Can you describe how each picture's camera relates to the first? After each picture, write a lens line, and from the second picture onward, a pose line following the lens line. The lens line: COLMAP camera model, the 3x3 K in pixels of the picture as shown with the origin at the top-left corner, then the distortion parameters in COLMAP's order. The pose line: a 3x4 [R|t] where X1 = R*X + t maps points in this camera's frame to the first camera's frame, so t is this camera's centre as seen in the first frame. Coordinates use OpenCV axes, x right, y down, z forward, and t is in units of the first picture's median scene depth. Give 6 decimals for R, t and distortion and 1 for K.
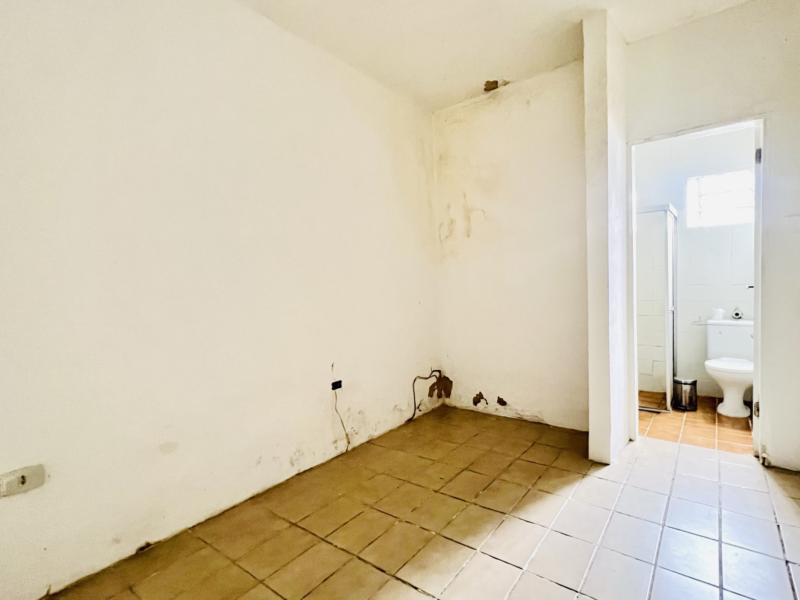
lens RADIAL K [[408.7, 0, 397.0], [0, 408.7, 300.8], [0, 0, 1]] dist [0.000445, 0.001289]
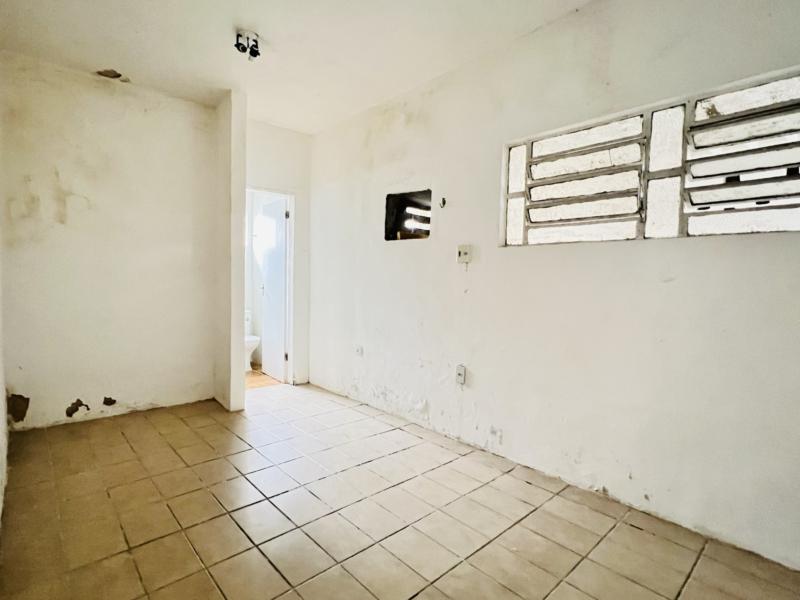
lens RADIAL K [[408.7, 0, 395.2], [0, 408.7, 299.8], [0, 0, 1]] dist [0.000445, 0.001289]
pose [[0.170662, -0.005360, 0.985315, -0.573965], [0.017138, 0.999850, 0.002471, 0.016334], [-0.985180, 0.016464, 0.170729, 0.167209]]
